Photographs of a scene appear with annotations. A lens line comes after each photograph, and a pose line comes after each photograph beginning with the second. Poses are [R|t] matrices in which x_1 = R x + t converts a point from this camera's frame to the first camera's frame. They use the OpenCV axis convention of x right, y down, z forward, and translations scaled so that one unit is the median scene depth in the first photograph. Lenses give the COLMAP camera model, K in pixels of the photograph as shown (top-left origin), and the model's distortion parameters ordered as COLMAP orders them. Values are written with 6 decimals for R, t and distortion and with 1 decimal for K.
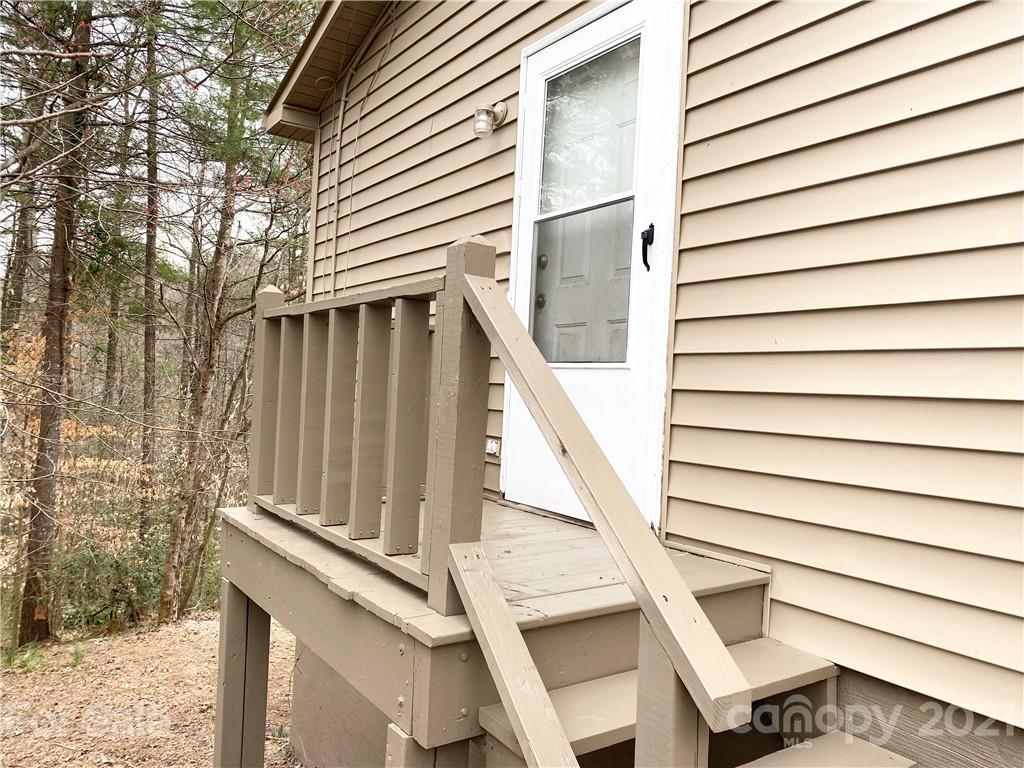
lens RADIAL K [[776.8, 0, 512.0], [0, 776.8, 384.0], [0, 0, 1]] dist [0.009583, -0.007542]
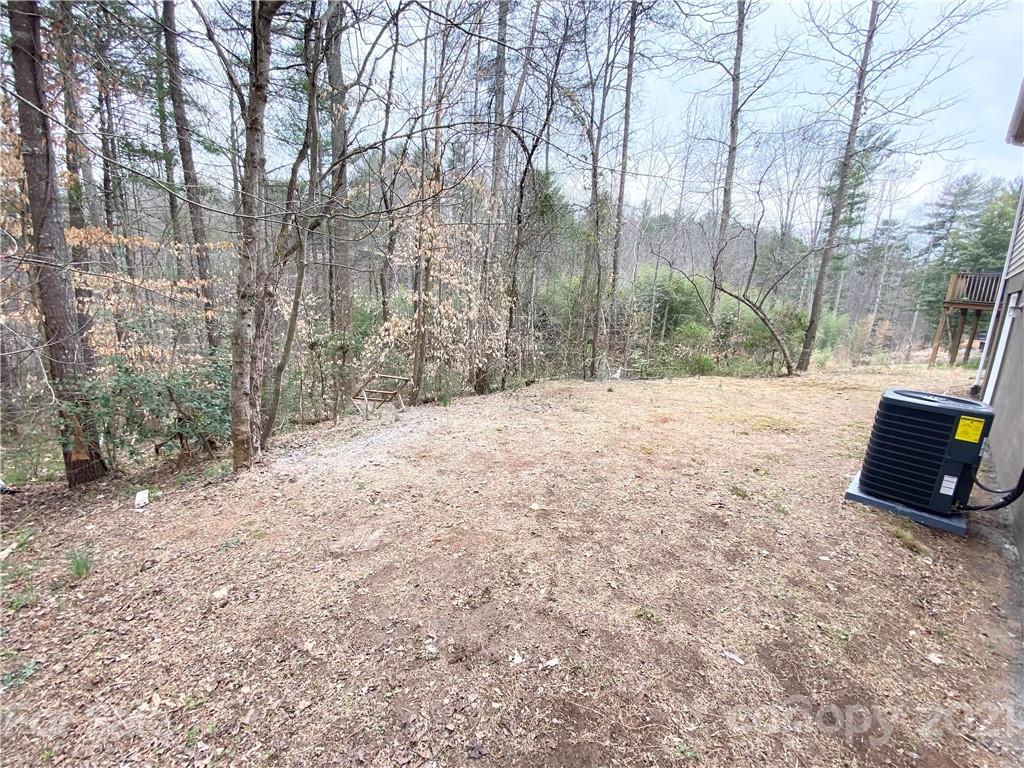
lens RADIAL K [[419.3, 0, 512.0], [0, 419.3, 384.0], [0, 0, 1]] dist [0.031201, -0.027430]
pose [[0.988588, -0.042186, 0.144620, -0.242270], [0.003052, 0.965402, 0.260750, 0.122709], [-0.150616, -0.257333, 0.954513, 0.581473]]
